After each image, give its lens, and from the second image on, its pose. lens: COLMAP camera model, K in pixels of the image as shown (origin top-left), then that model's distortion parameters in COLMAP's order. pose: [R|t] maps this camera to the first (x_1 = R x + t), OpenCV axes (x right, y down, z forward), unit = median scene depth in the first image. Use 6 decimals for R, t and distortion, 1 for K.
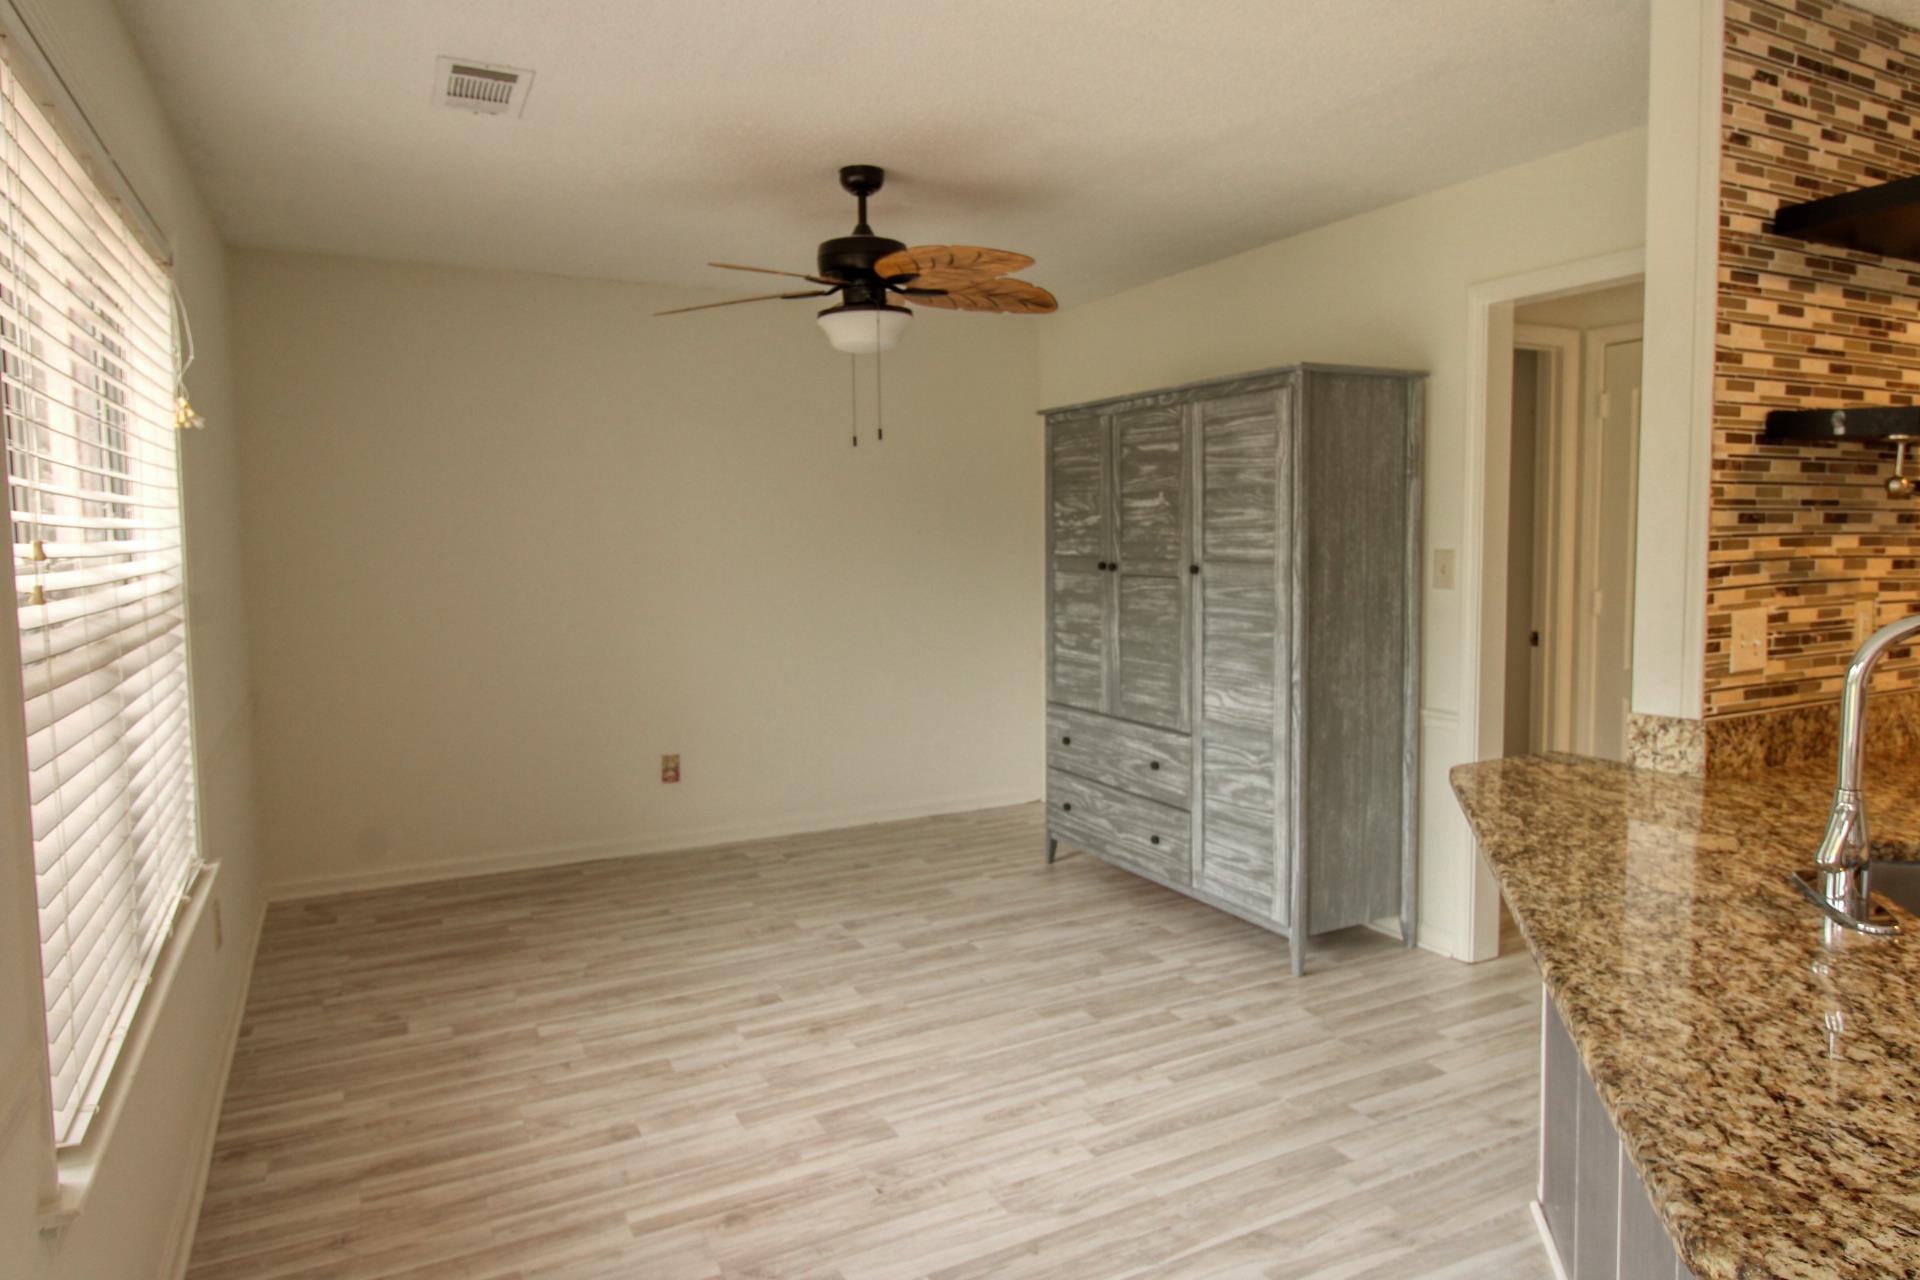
lens RADIAL K [[1184.6, 0, 964.0], [0, 1184.6, 625.8], [0, 0, 1]] dist [0.005953, 0.000950]
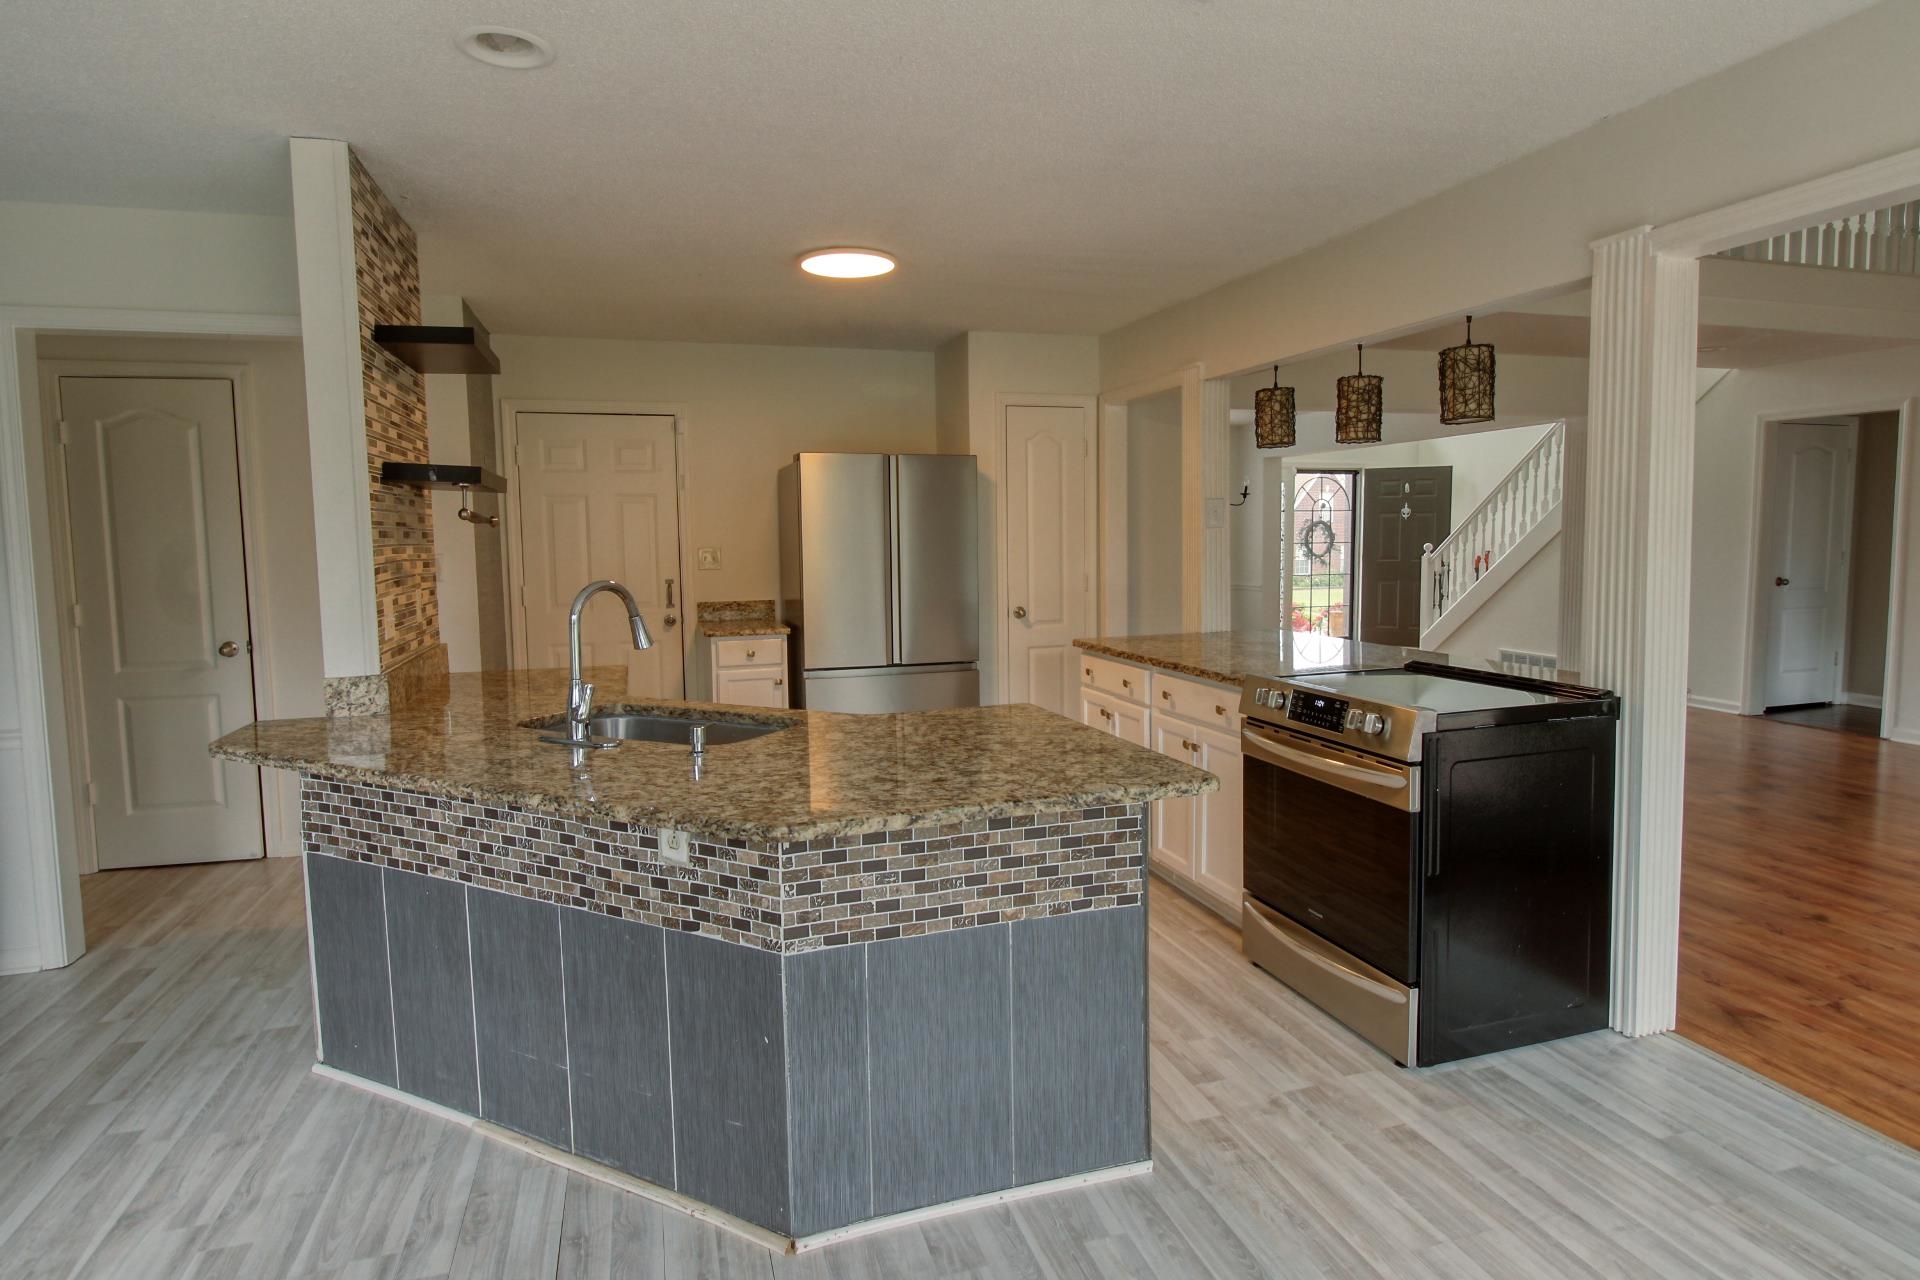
lens RADIAL K [[1056.0, 0, 968.0], [0, 1056.0, 636.1], [0, 0, 1]] dist [0.000867, -0.001472]
pose [[0.177483, -0.090208, 0.979981, -0.483468], [0.091186, 0.993014, 0.074893, 0.002220], [-0.979890, 0.076069, 0.184469, 0.062041]]
